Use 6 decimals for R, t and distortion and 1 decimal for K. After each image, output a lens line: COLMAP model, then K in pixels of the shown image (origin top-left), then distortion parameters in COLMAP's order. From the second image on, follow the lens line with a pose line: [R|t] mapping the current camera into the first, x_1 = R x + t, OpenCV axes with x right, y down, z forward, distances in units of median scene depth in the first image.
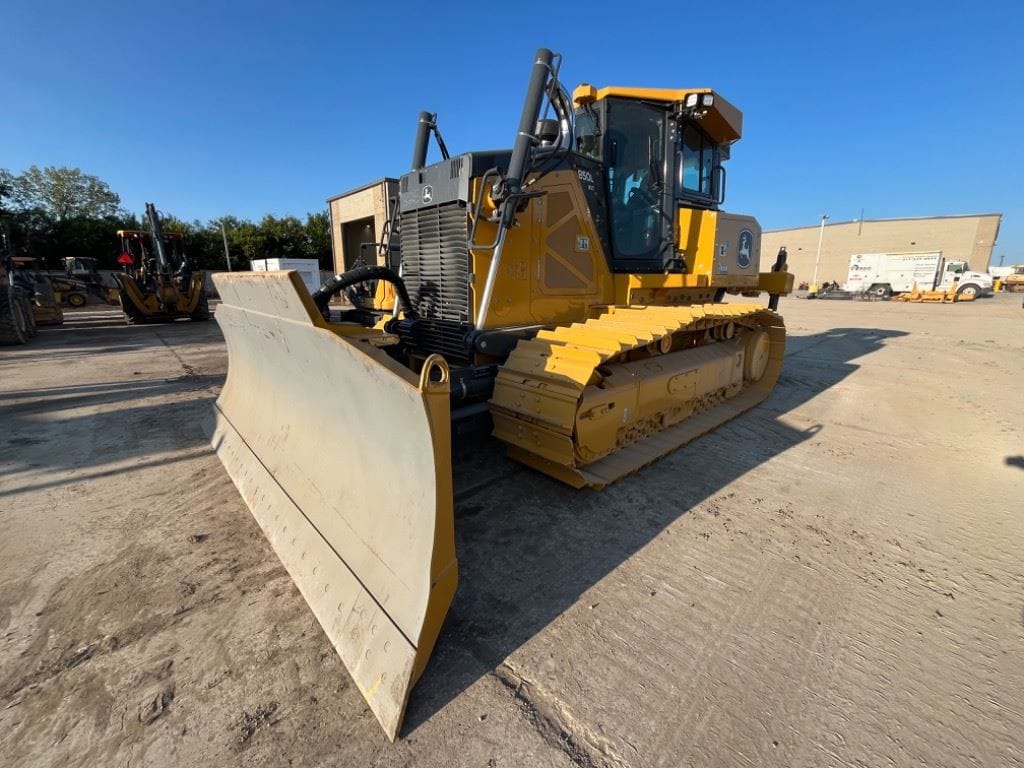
lens RADIAL K [[411.0, 0, 512.0], [0, 411.0, 384.0], [0, 0, 1]] dist [-0.000198, 0.000024]
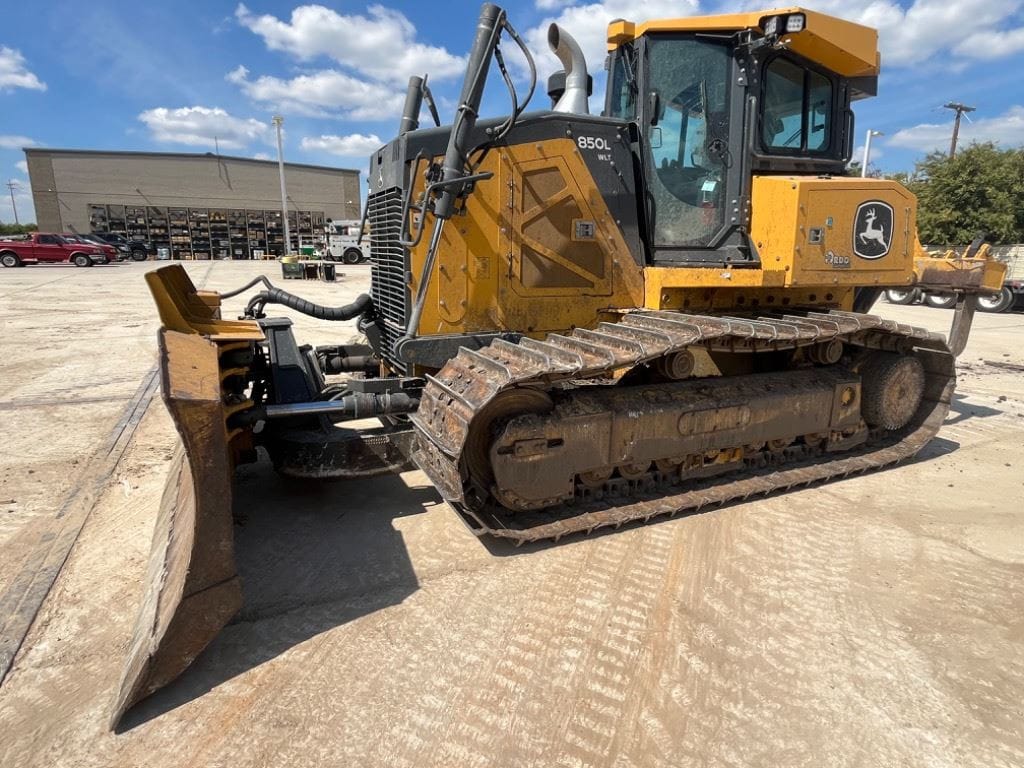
lens RADIAL K [[573.8, 0, 512.0], [0, 573.8, 384.0], [0, 0, 1]] dist [-0.000009, 0.000656]
pose [[0.956094, 0.071950, -0.284089, 0.362442], [-0.079570, 0.996711, -0.015361, -0.026071], [0.282050, 0.037291, 0.958675, -0.054006]]
